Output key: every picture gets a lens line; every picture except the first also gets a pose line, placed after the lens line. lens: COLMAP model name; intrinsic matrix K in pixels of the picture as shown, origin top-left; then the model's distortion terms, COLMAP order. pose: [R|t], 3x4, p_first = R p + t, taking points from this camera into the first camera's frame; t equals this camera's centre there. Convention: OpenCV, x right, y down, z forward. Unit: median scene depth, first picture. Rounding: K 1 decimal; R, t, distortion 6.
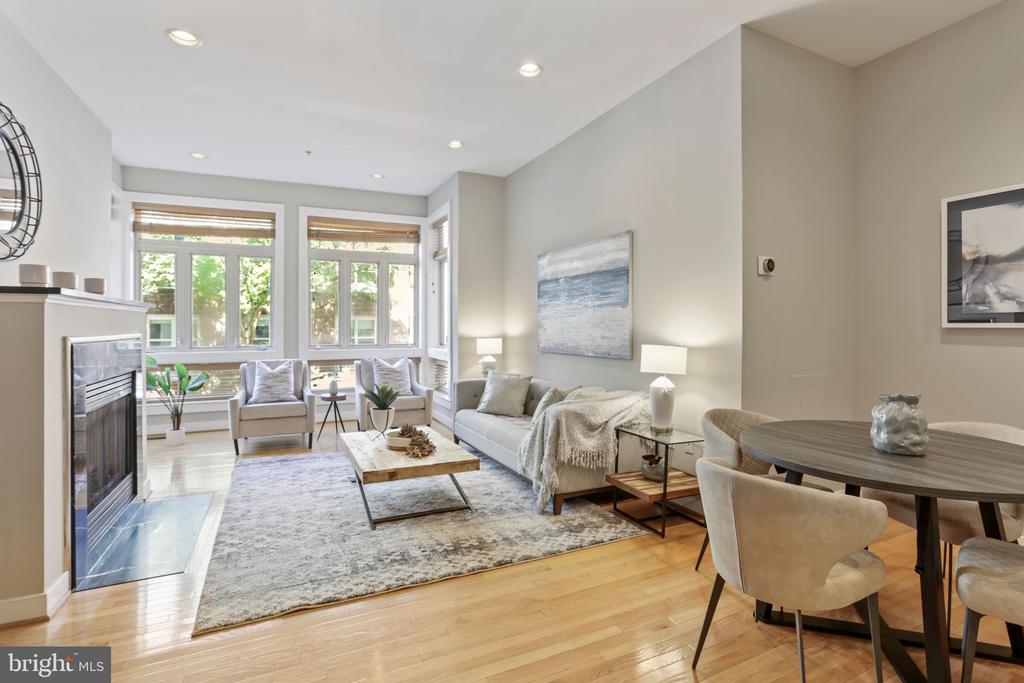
lens RADIAL K [[502.3, 0, 515.1], [0, 502.3, 329.8], [0, 0, 1]] dist [-0.055914, 0.029137]
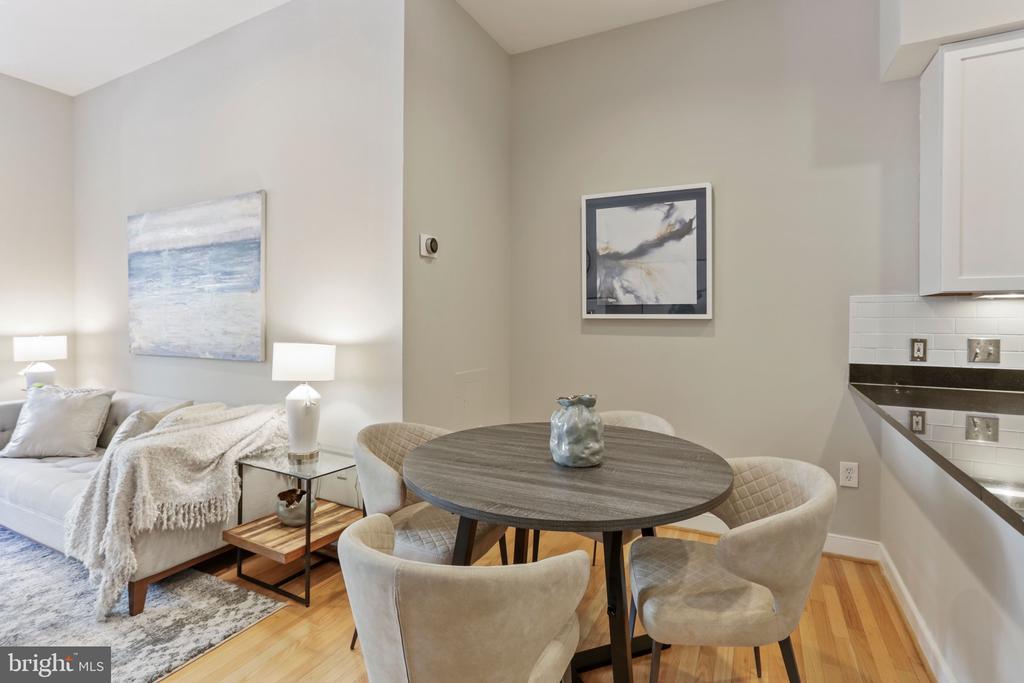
lens RADIAL K [[502.3, 0, 514.3], [0, 502.3, 323.0], [0, 0, 1]] dist [-0.055914, 0.029137]
pose [[0.794566, -0.008398, 0.607120, 0.061728], [0.005234, 0.999962, 0.006982, -0.001603], [-0.607156, -0.002370, 0.794579, 0.141169]]
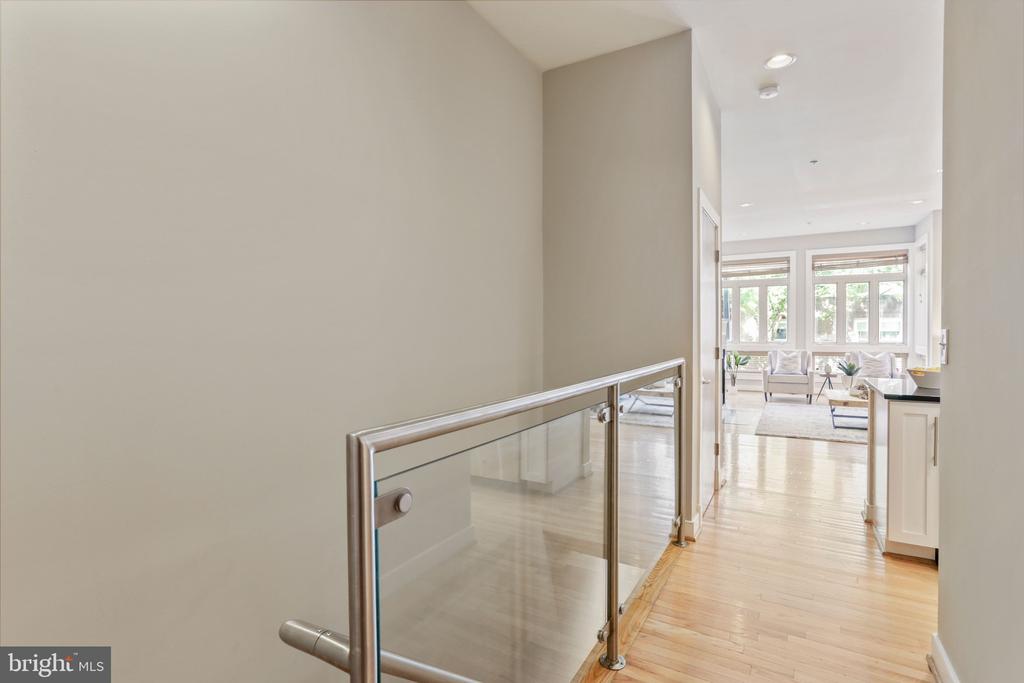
lens RADIAL K [[502.3, 0, 504.6], [0, 502.3, 334.5], [0, 0, 1]] dist [-0.055914, 0.029137]
pose [[0.554531, 0.006423, -0.832138, 0.402900], [-0.001876, 0.999977, 0.006468, 0.001301], [0.832161, -0.002026, 0.554530, -0.783751]]
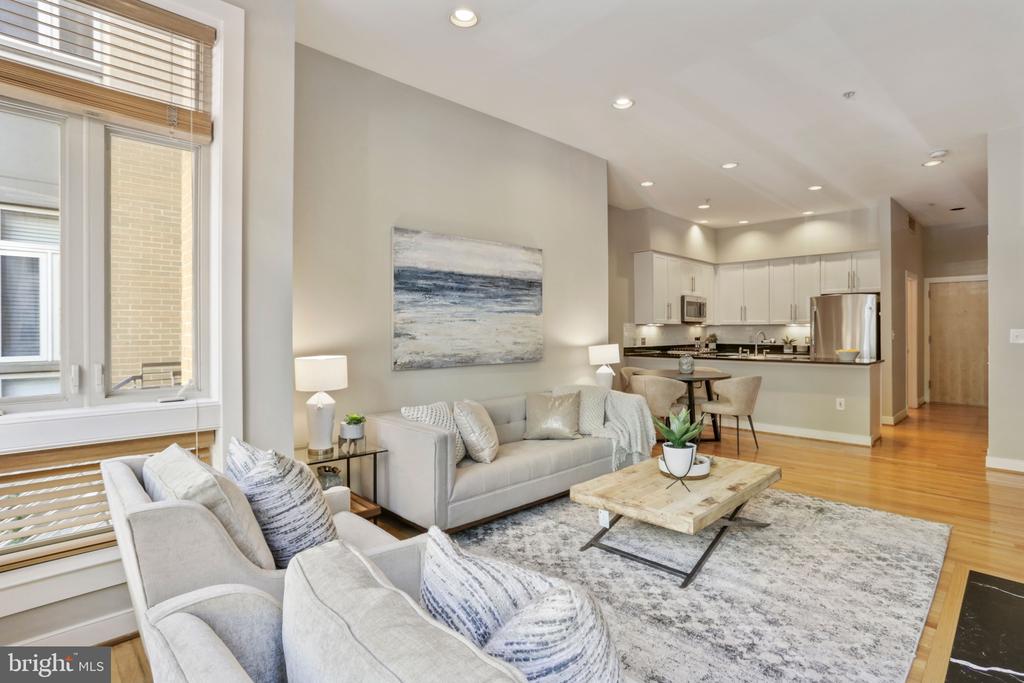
lens RADIAL K [[502.3, 0, 528.2], [0, 502.3, 331.6], [0, 0, 1]] dist [-0.055914, 0.029137]
pose [[-0.332474, 0.003269, 0.943107, -0.685829], [0.012987, 0.999915, 0.001112, -0.007719], [-0.943023, 0.012618, -0.332488, 1.132862]]
